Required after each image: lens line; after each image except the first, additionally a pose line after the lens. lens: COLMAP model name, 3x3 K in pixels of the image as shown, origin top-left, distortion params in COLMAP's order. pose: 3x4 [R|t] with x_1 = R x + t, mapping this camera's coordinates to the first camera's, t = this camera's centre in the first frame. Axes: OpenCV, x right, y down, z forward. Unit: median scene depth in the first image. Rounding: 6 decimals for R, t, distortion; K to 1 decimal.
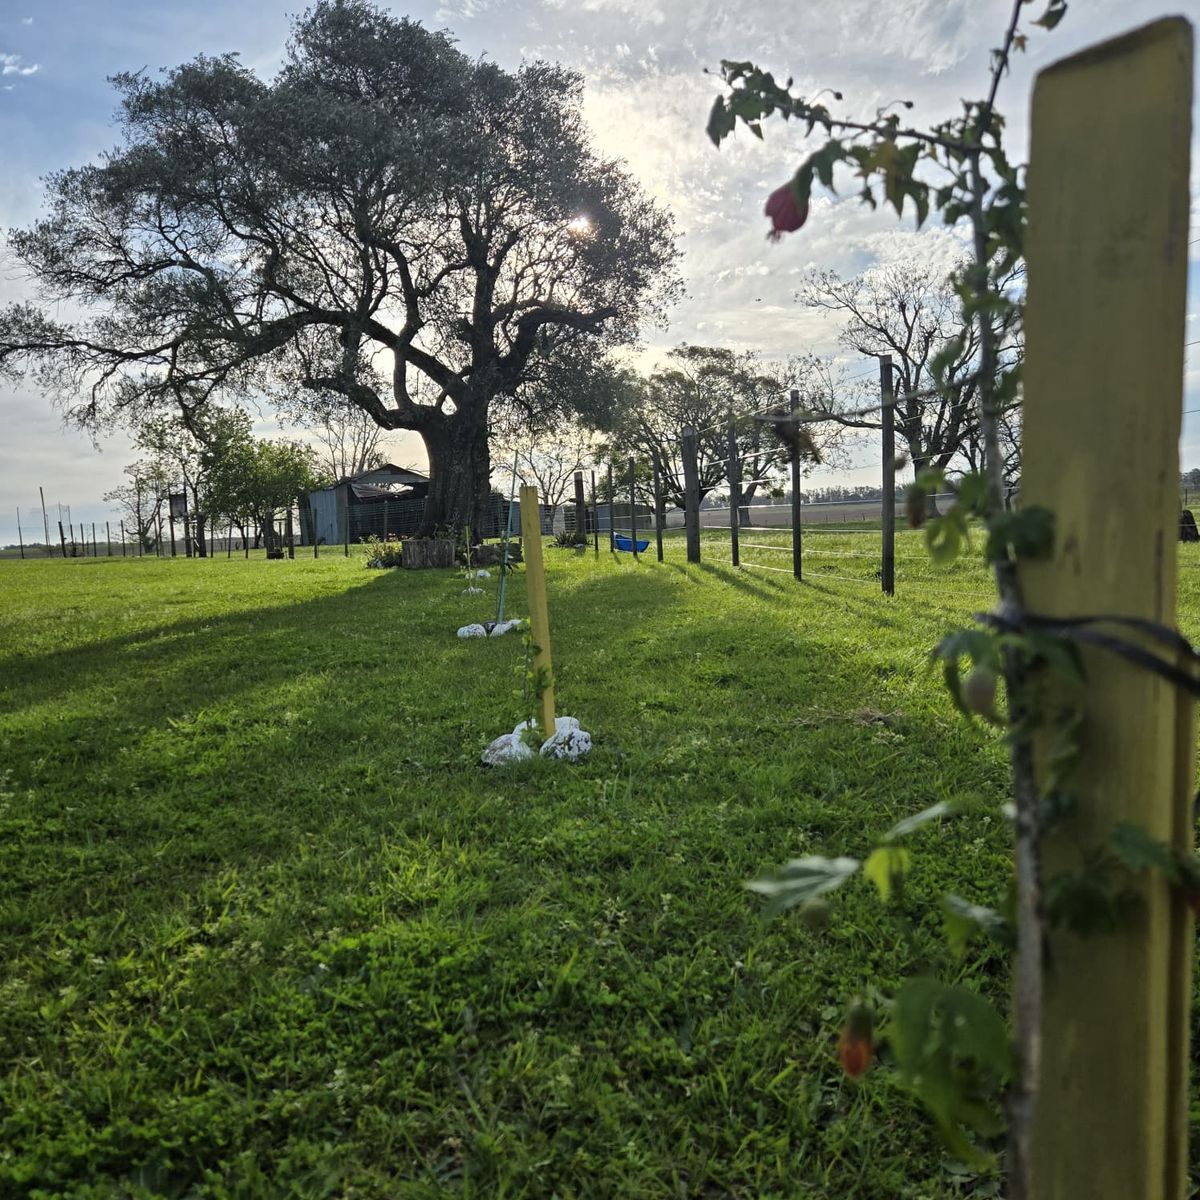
lens RADIAL K [[1084.9, 0, 607.3], [0, 1084.9, 617.8], [0, 0, 1]] dist [0.074537, -0.084547]
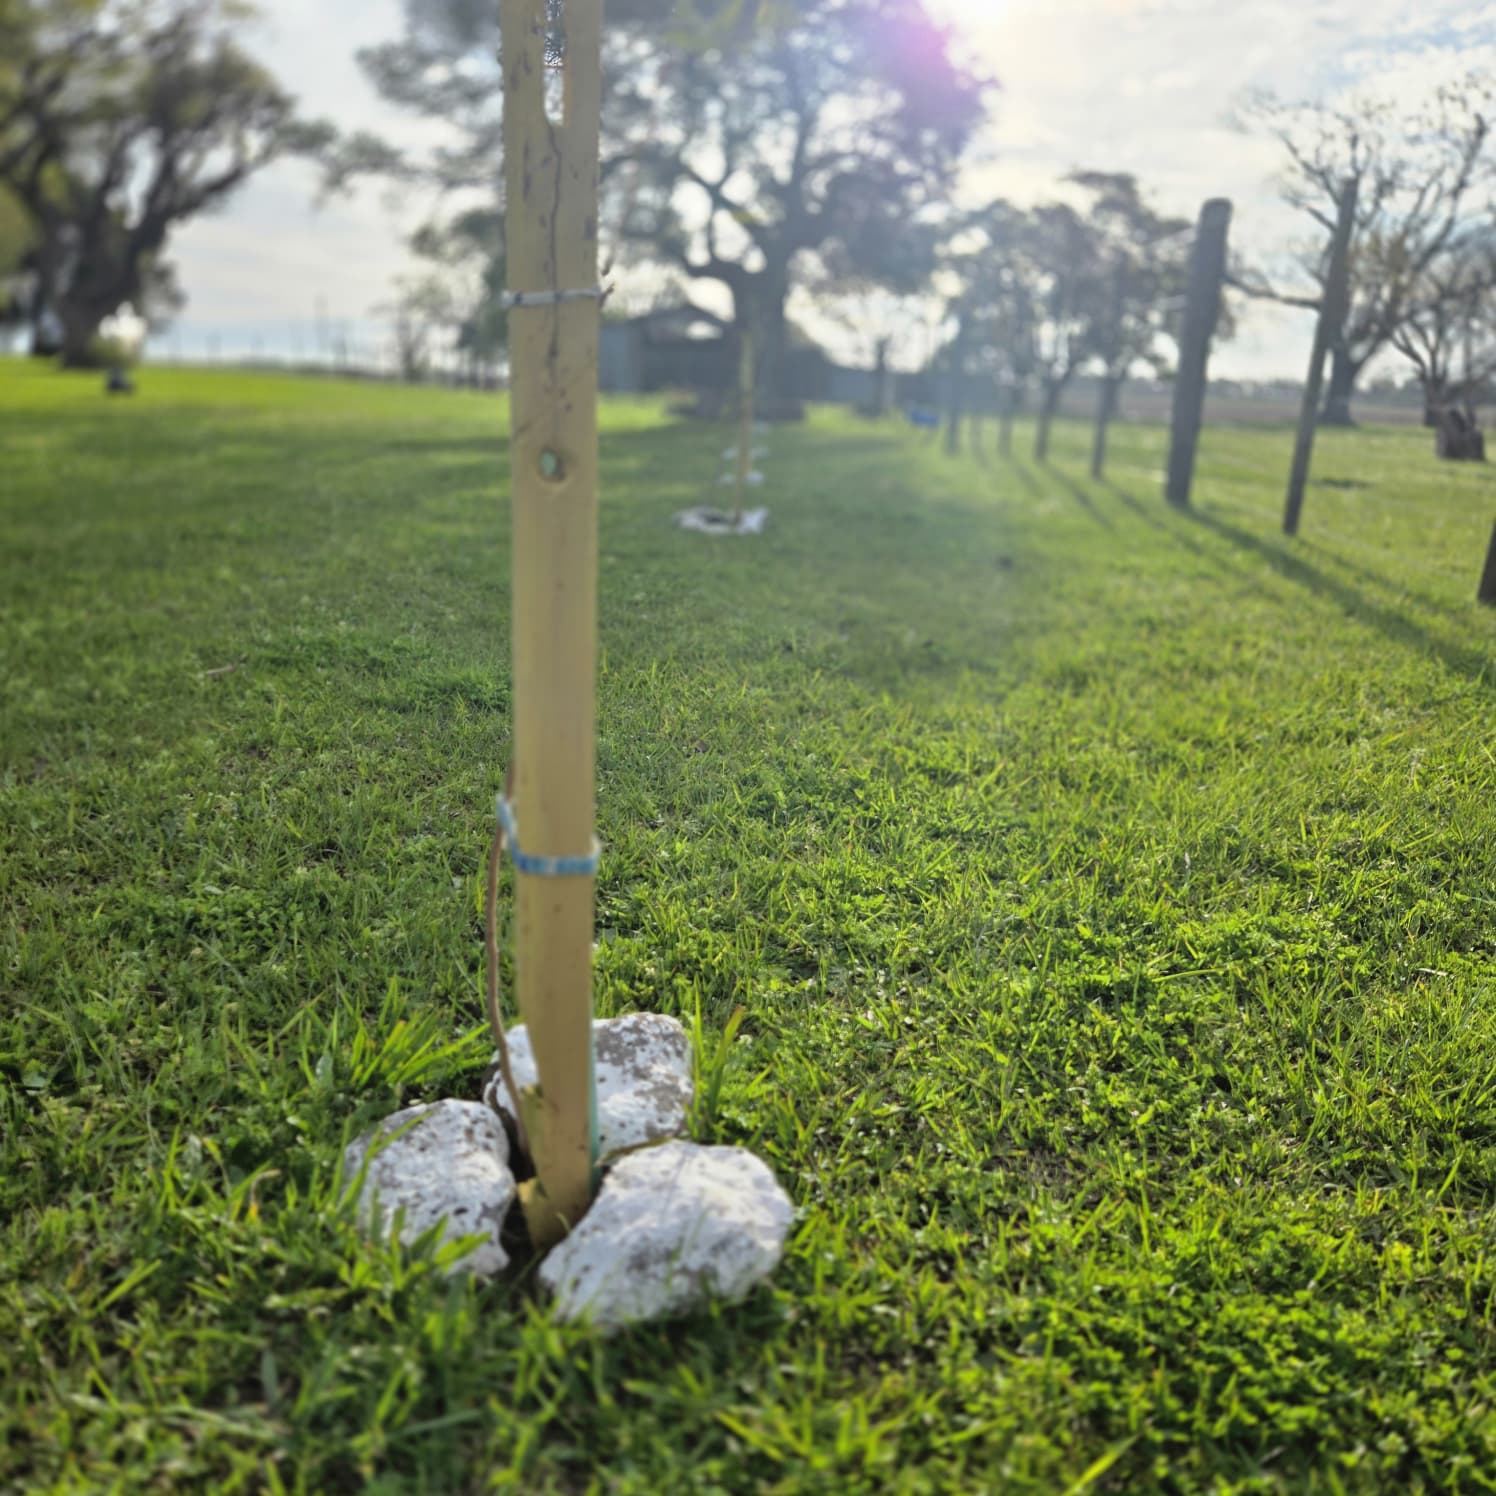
lens RADIAL K [[1352.4, 0, 757.1], [0, 1352.4, 770.2], [0, 0, 1]] dist [0.074537, -0.084547]
pose [[0.985800, 0.122516, -0.114843, 0.059190], [-0.099213, 0.976697, 0.190314, 0.028574], [0.135484, -0.176218, 0.974983, -0.314427]]
